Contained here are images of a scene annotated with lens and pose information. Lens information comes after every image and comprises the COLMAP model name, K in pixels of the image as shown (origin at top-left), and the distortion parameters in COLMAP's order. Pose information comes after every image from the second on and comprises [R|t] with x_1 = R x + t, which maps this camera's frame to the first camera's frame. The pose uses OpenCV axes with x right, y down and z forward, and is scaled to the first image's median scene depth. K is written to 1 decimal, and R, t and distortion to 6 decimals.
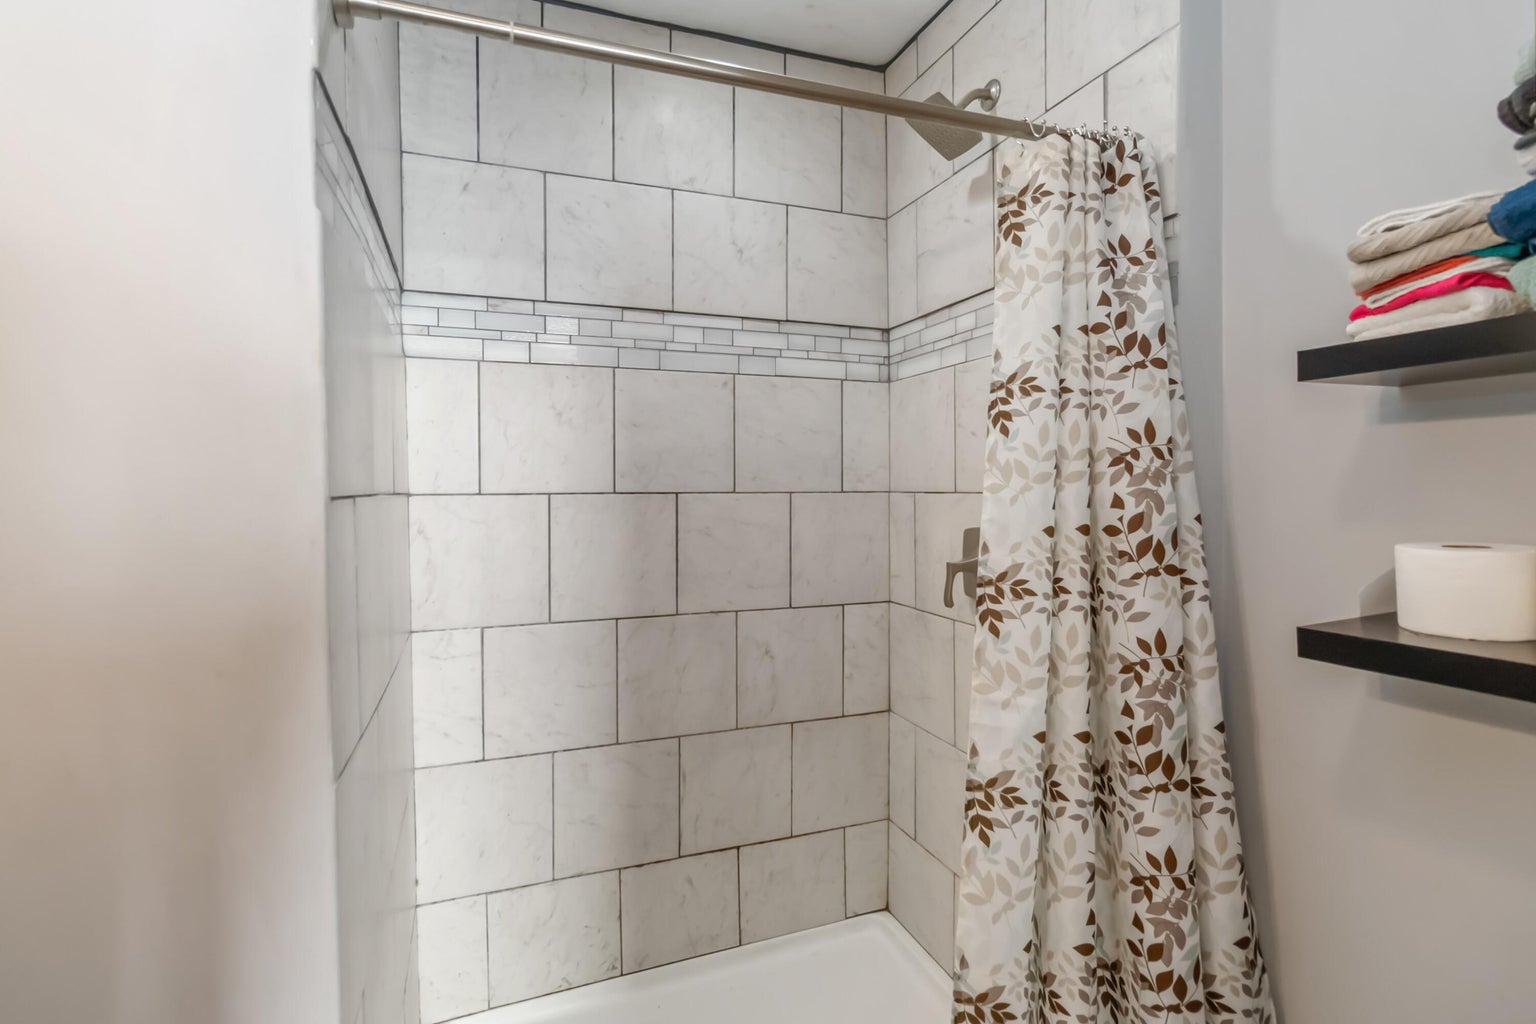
lens RADIAL K [[729.1, 0, 761.4], [0, 729.1, 486.6], [0, 0, 1]] dist [-0.001226, 0.001009]
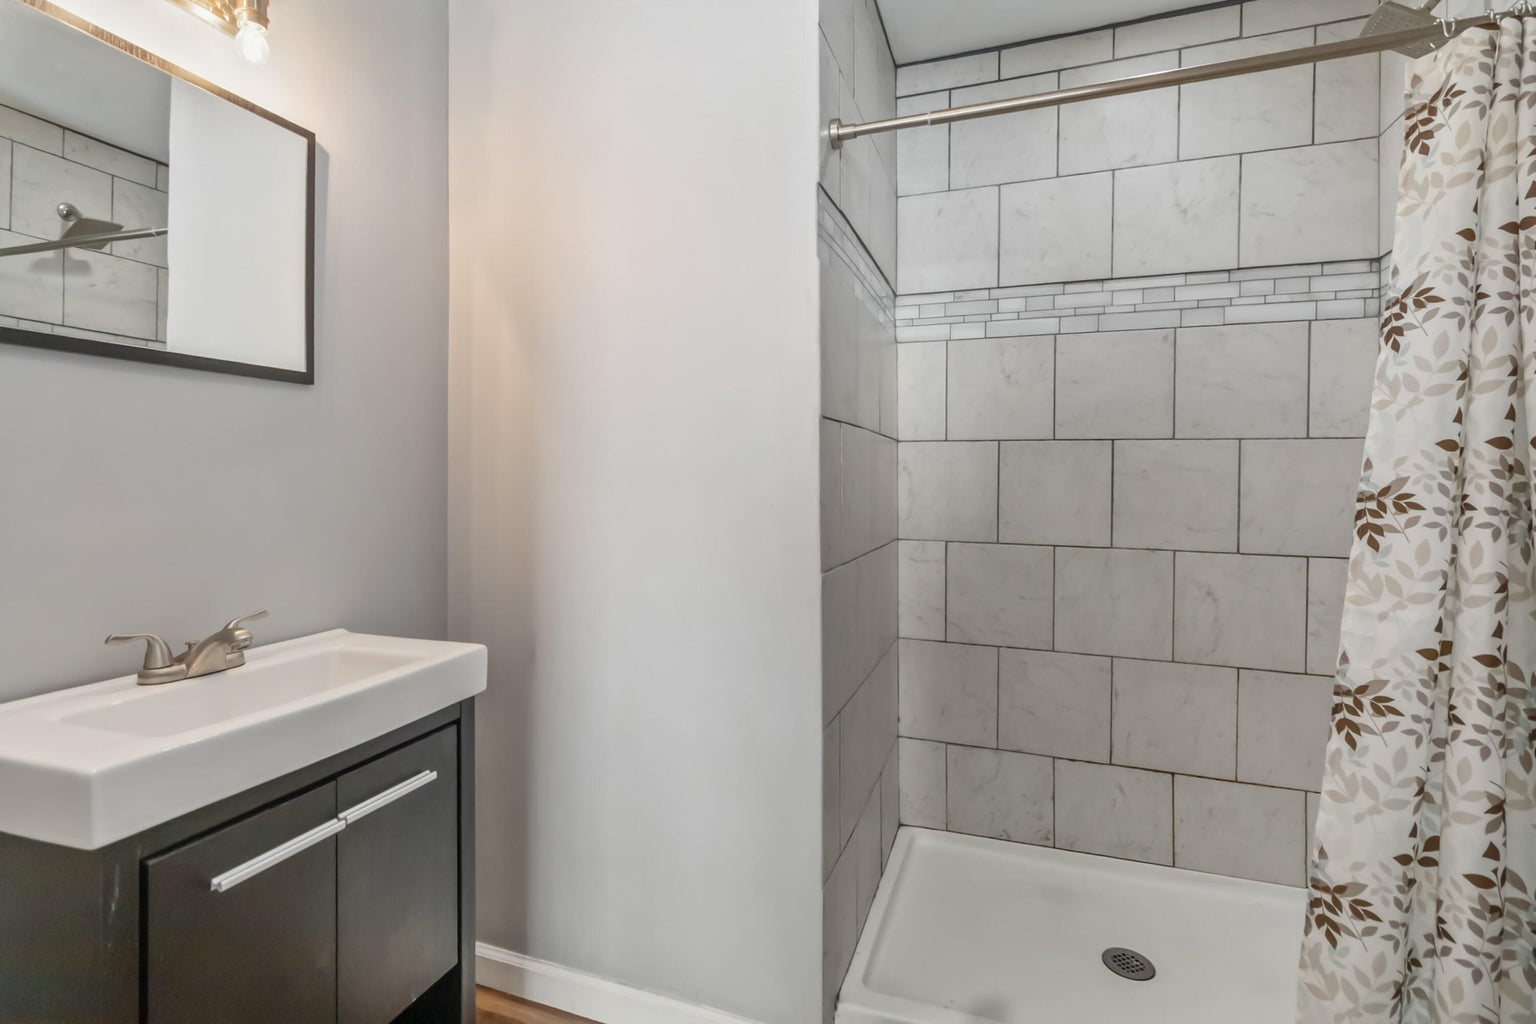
lens RADIAL K [[729.1, 0, 761.4], [0, 729.1, 486.6], [0, 0, 1]] dist [-0.001226, 0.001009]
pose [[0.753575, 0.020802, -0.657033, 0.337895], [-0.014499, 0.999782, 0.015025, 0.113004], [0.657203, -0.001796, 0.753712, -0.323450]]
